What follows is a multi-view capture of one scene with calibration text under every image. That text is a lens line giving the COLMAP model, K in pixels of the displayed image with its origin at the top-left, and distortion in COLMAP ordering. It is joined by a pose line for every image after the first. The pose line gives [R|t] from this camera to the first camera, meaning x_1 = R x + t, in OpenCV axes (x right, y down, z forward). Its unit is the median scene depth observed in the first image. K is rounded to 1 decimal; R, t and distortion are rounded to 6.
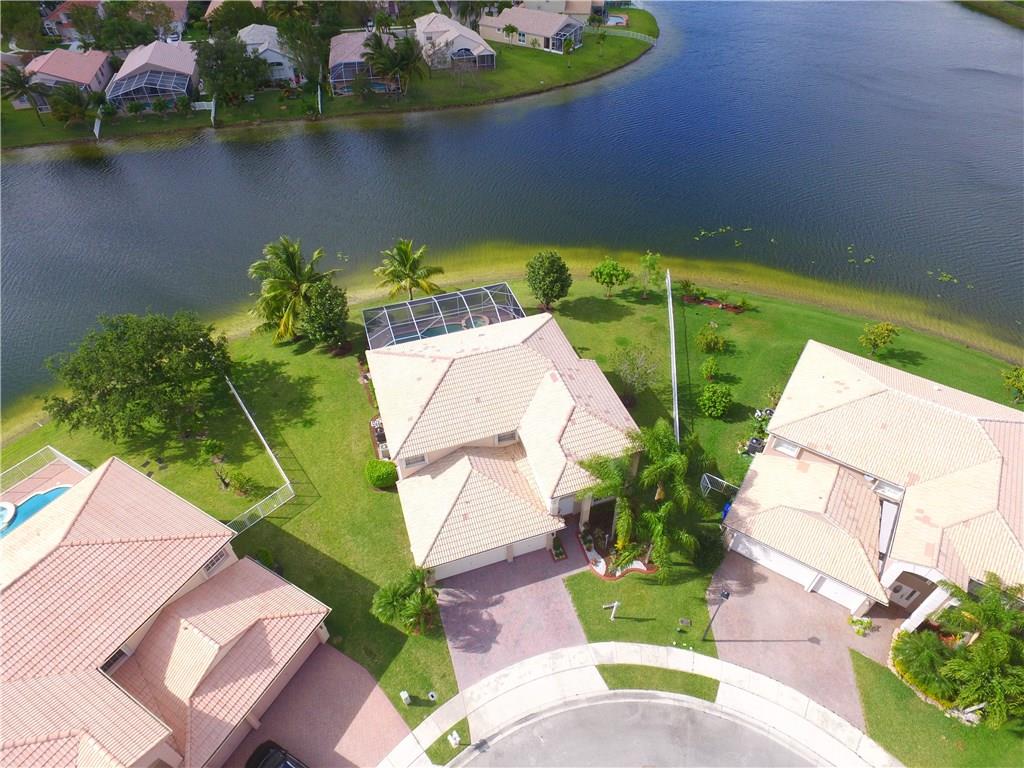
lens RADIAL K [[602.5, 0, 506.7], [0, 602.5, 382.3], [0, 0, 1]] dist [-0.003723, -0.000238]
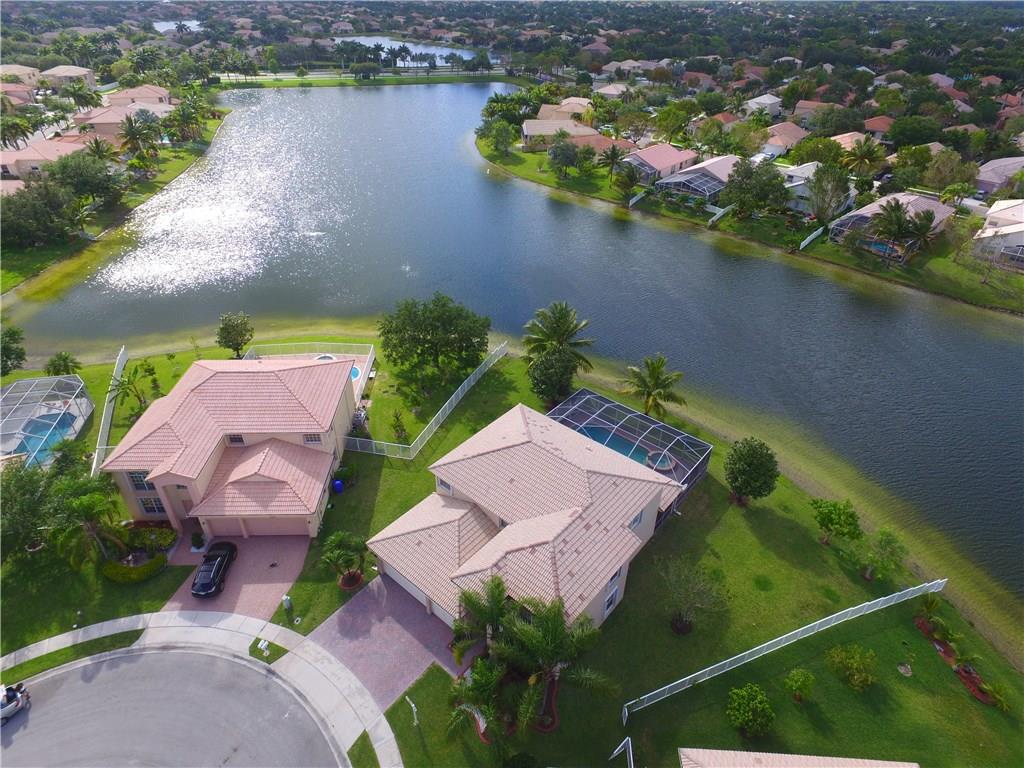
lens RADIAL K [[602.5, 0, 506.7], [0, 602.5, 382.3], [0, 0, 1]] dist [-0.003723, -0.000238]
pose [[0.498087, 0.484568, -0.719098, 0.647563], [-0.597517, 0.792774, 0.120342, -0.237679], [0.628397, 0.369733, 0.684409, 0.212572]]
